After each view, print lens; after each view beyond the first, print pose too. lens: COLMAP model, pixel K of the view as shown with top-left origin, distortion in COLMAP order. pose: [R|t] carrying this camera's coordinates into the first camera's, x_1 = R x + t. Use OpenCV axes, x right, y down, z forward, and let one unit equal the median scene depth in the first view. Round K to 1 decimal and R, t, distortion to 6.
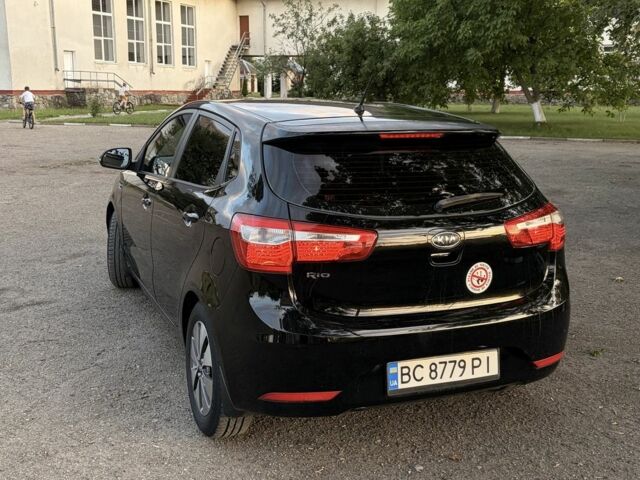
lens RADIAL K [[842.1, 0, 320.0], [0, 842.1, 240.0], [0, 0, 1]] dist [0.052114, -0.113809]
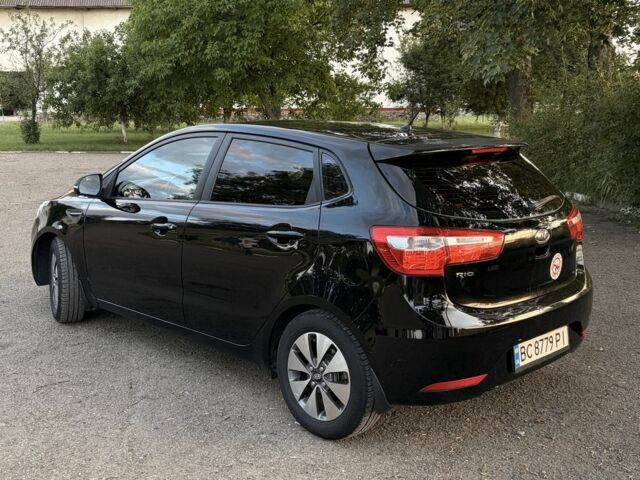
lens RADIAL K [[842.1, 0, 320.0], [0, 842.1, 240.0], [0, 0, 1]] dist [0.052114, -0.113809]
pose [[0.912048, -0.072040, 0.403706, -0.133880], [0.079750, 0.996812, -0.002294, -0.003742], [-0.402254, 0.034288, 0.914886, 0.007616]]
